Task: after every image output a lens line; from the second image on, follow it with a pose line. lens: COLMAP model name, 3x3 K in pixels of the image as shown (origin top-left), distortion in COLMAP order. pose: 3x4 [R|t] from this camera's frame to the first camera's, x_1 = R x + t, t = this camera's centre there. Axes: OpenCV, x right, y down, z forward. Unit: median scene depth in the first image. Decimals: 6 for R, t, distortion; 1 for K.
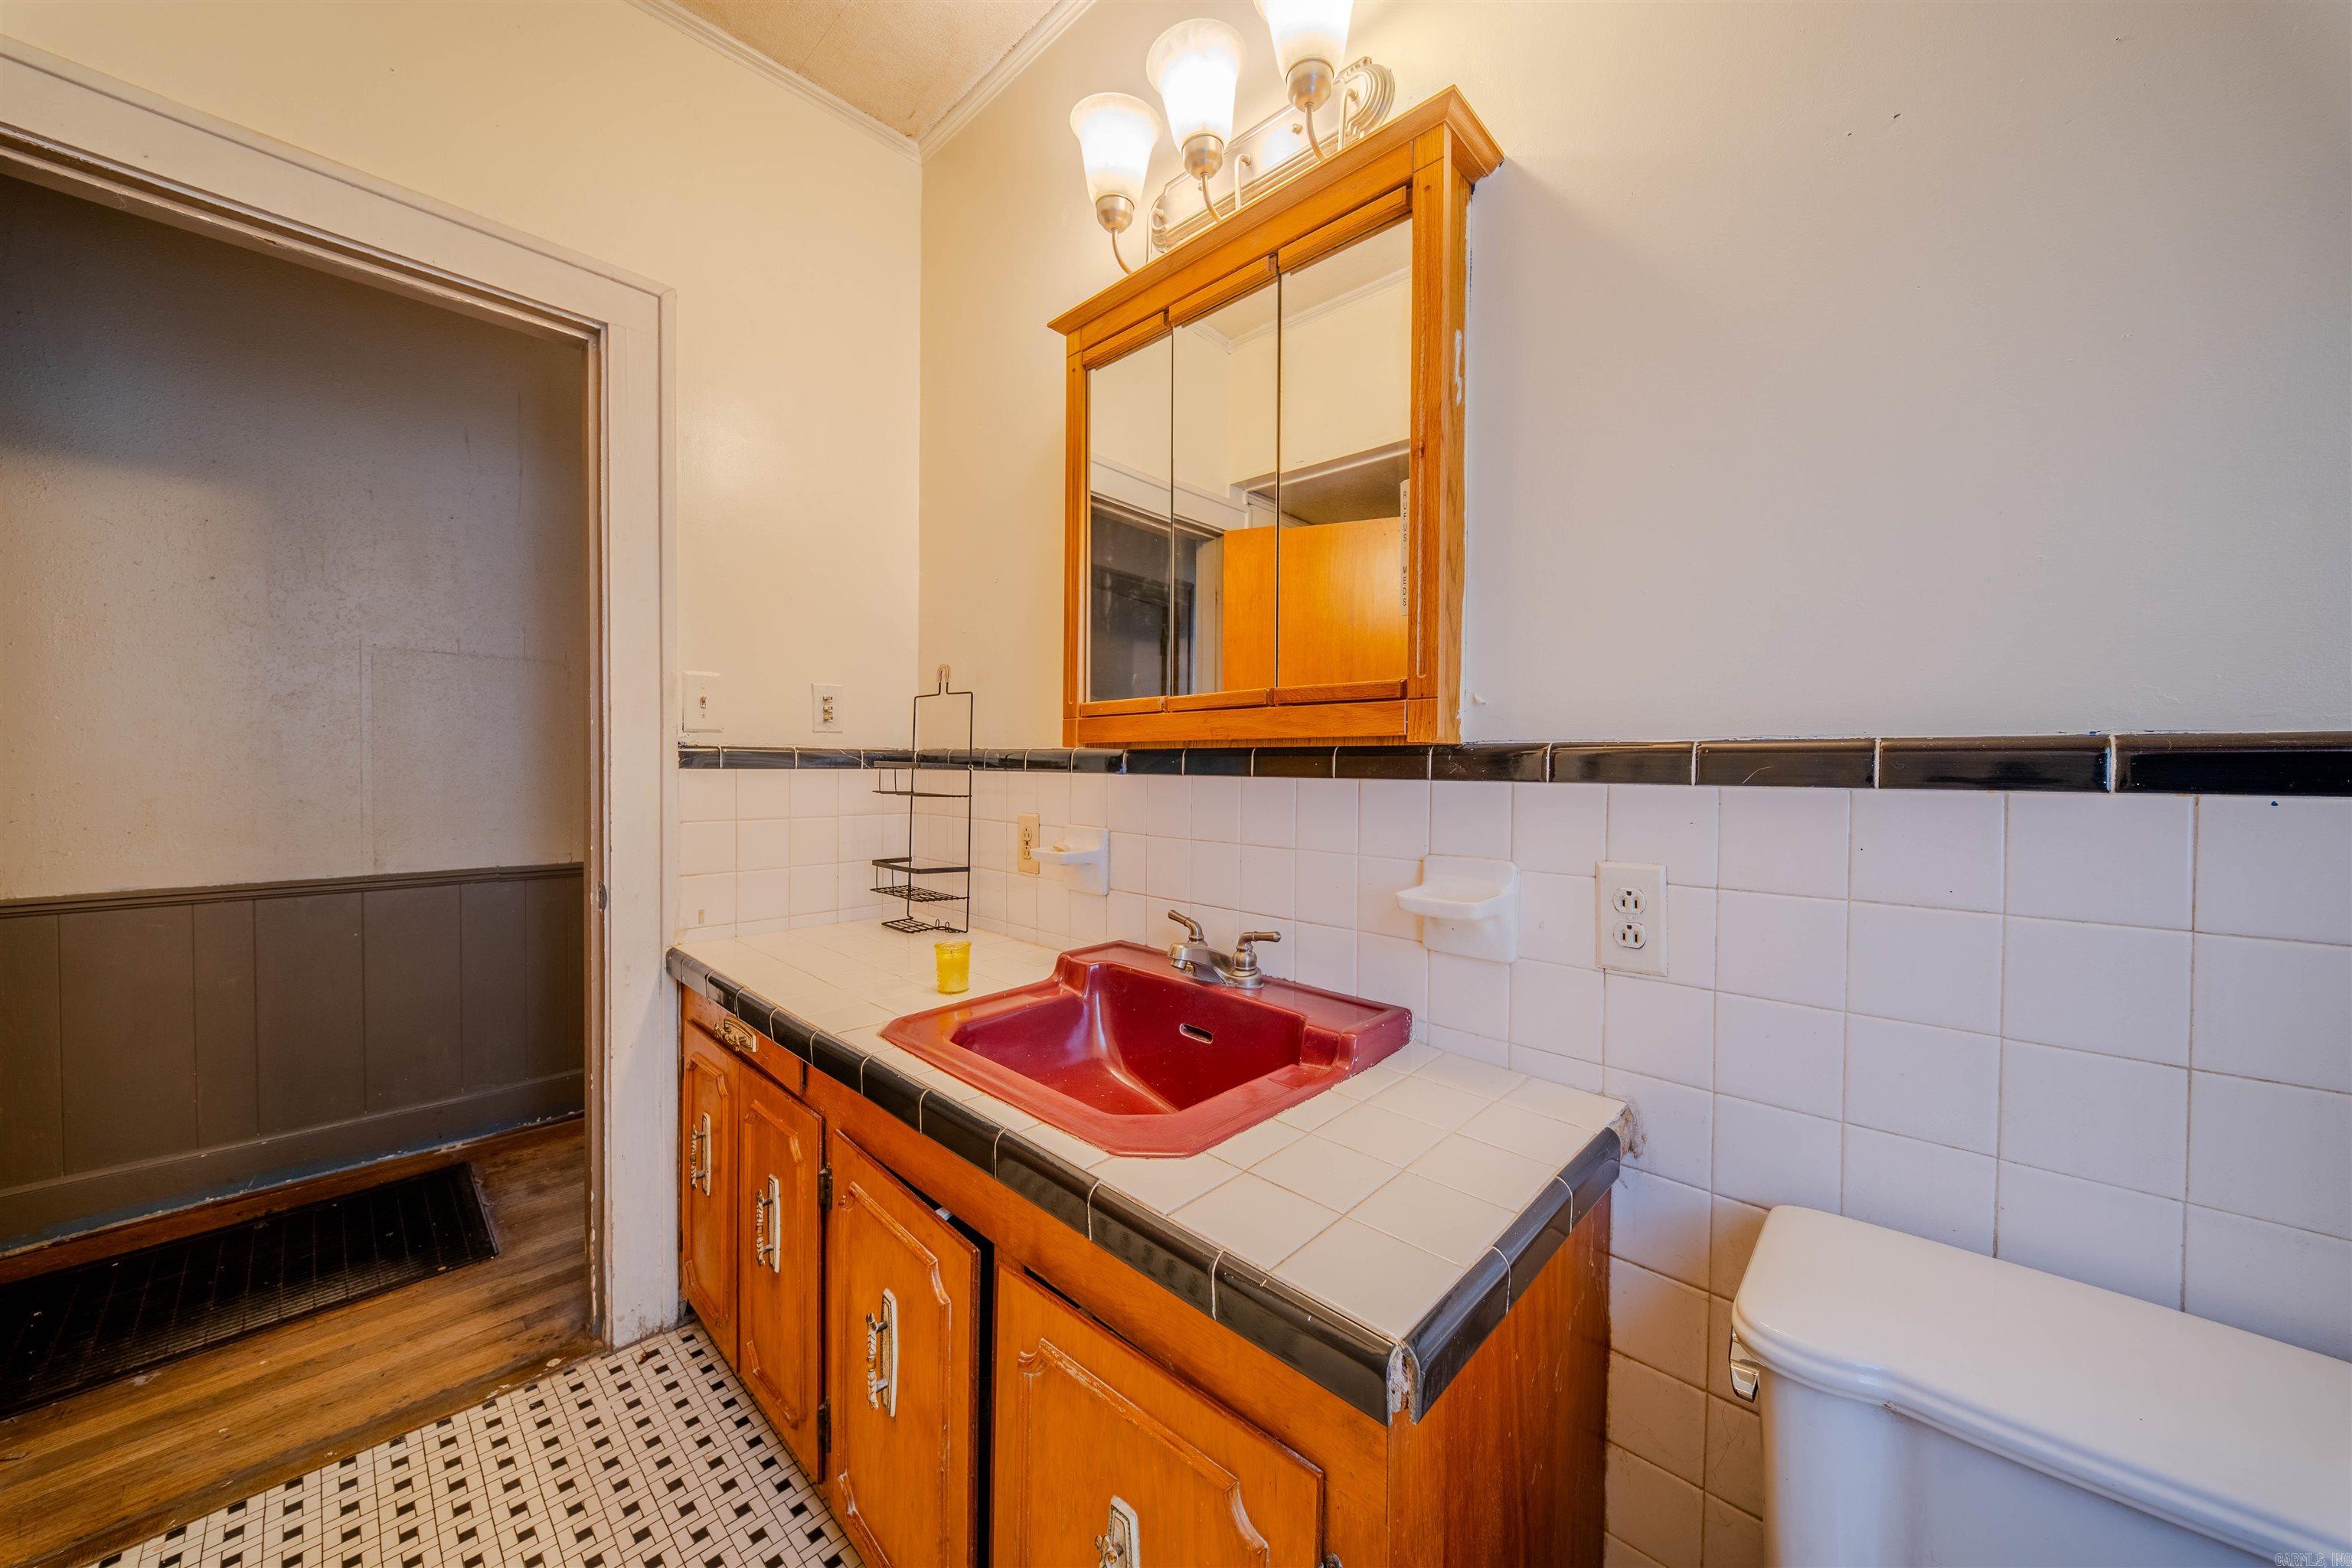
lens RADIAL K [[821.5, 0, 1178.8], [0, 821.5, 779.3], [0, 0, 1]] dist [0.003992, -0.003718]
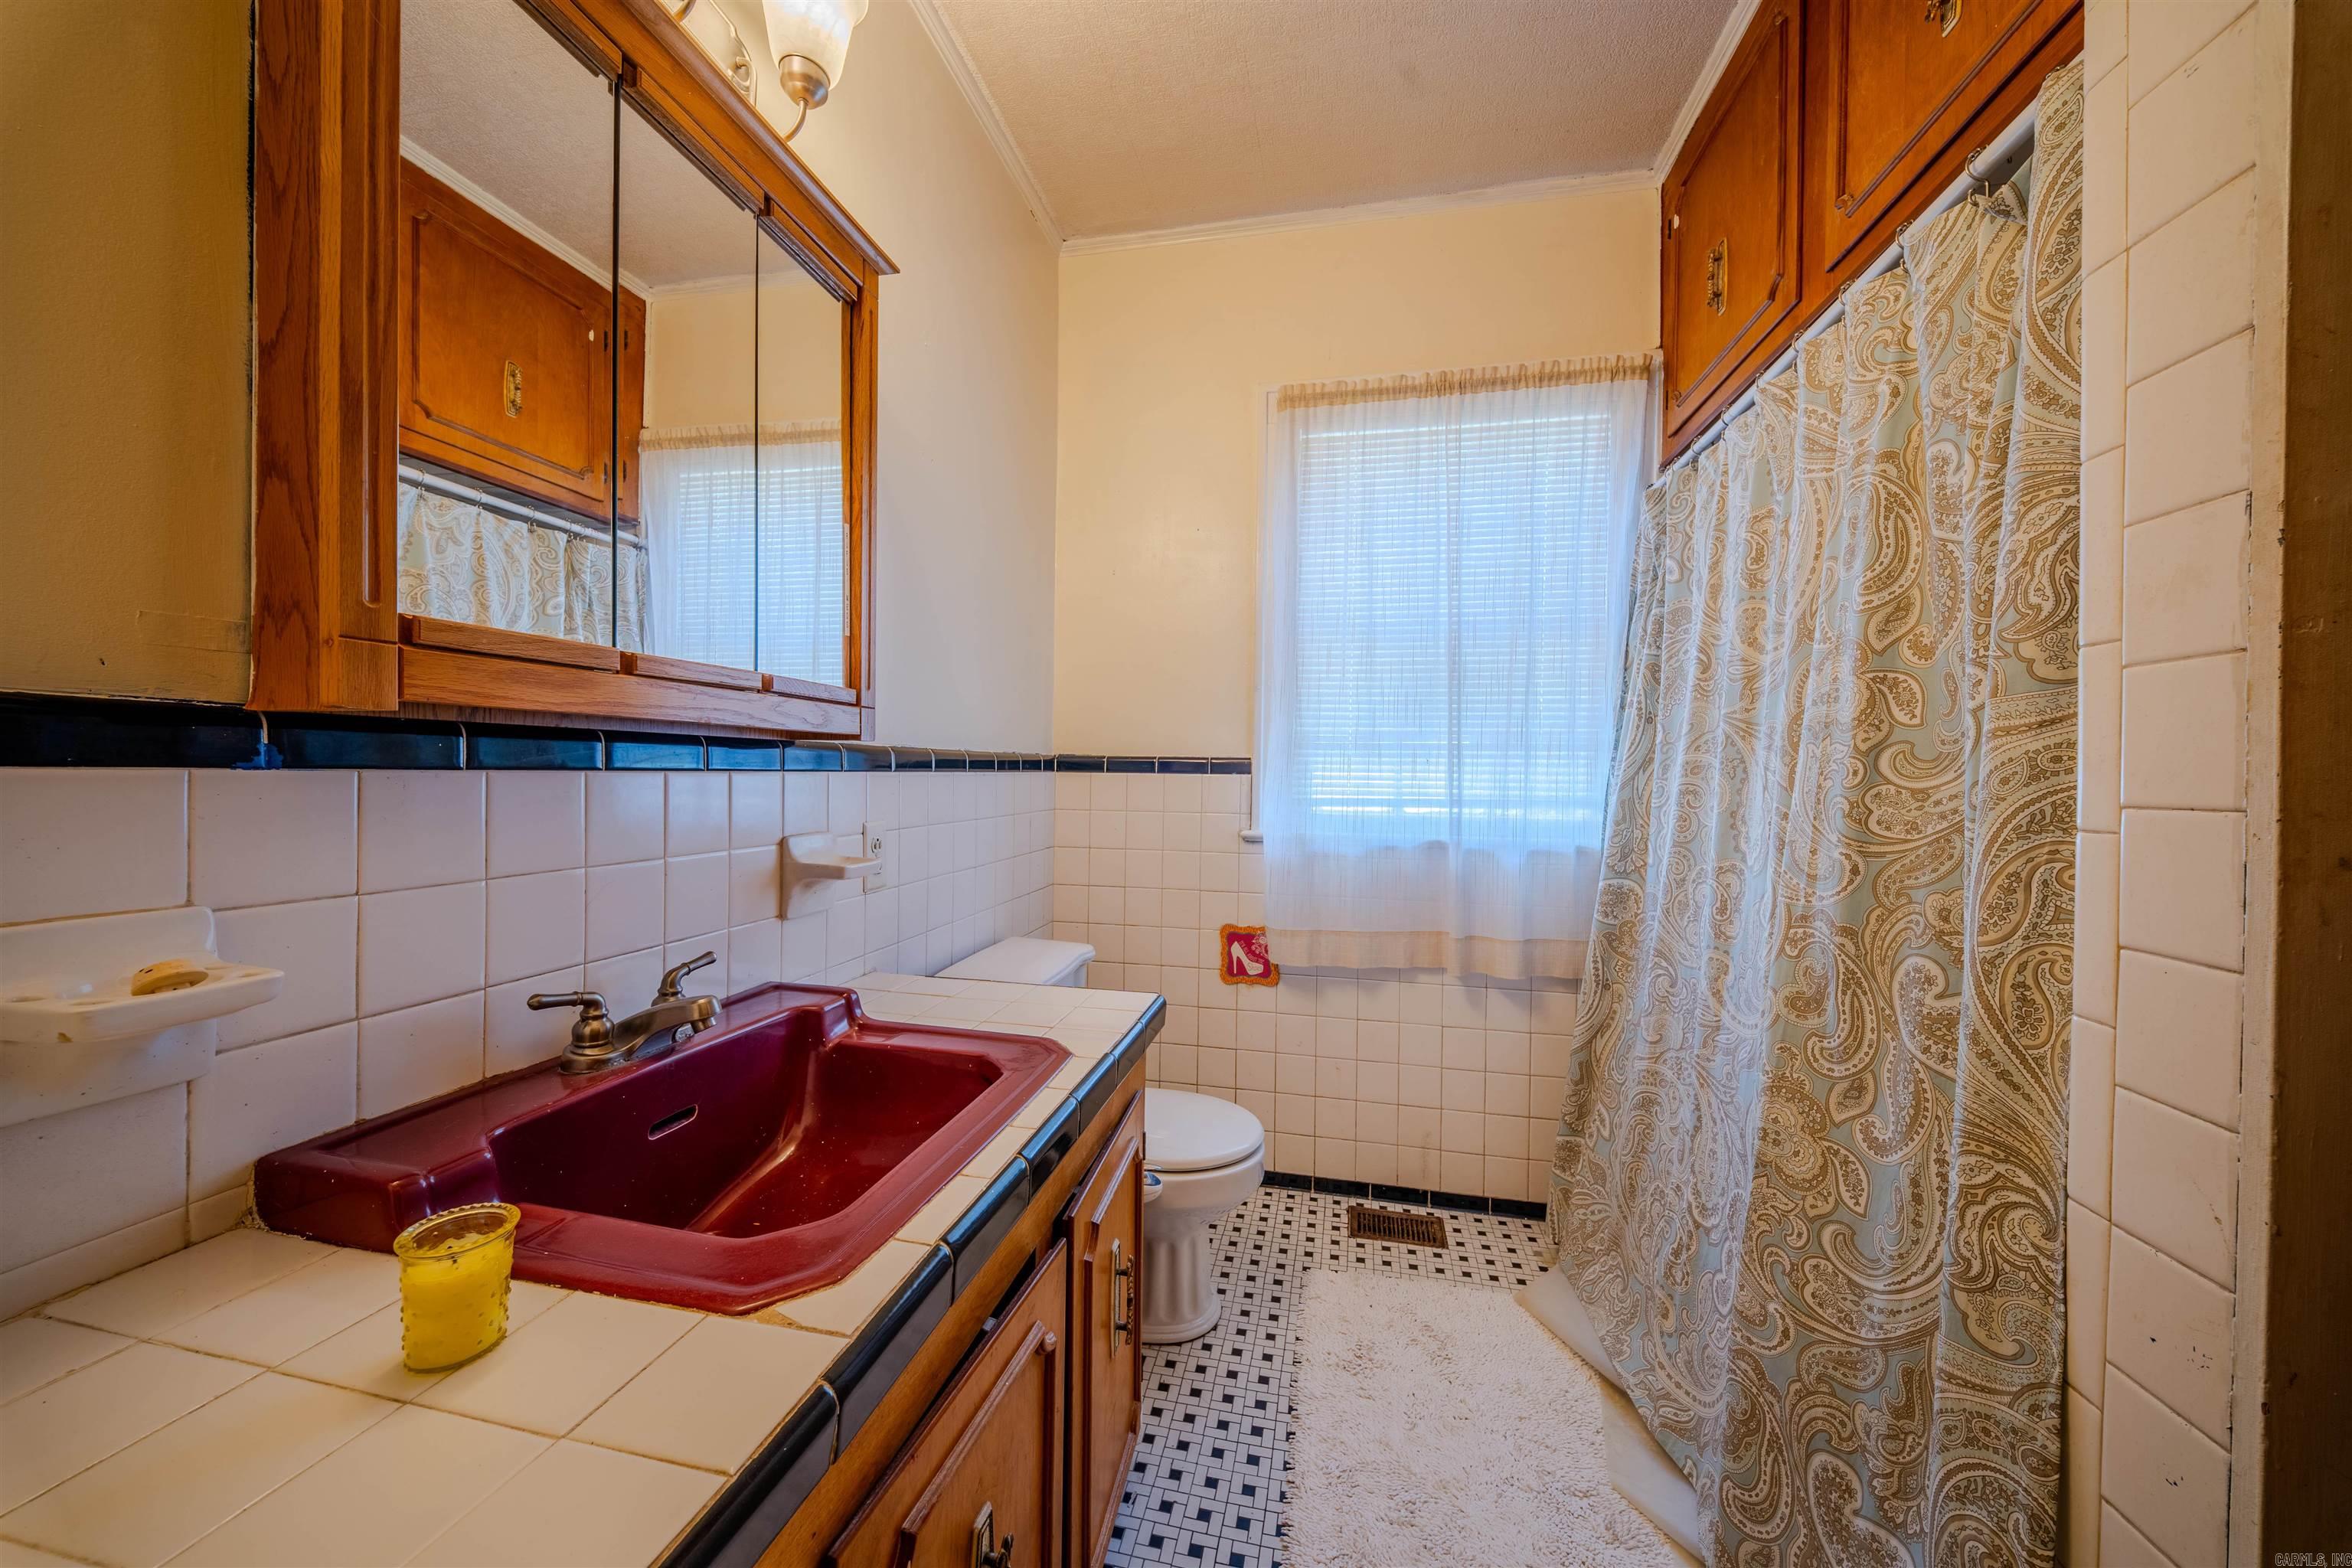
lens RADIAL K [[821.5, 0, 1178.8], [0, 821.5, 779.3], [0, 0, 1]] dist [0.003992, -0.003718]
pose [[-0.522921, -0.028198, 0.851915, -0.804334], [-0.011875, 0.999597, 0.025797, -0.019566], [-0.852298, 0.003373, -0.523045, 0.970674]]
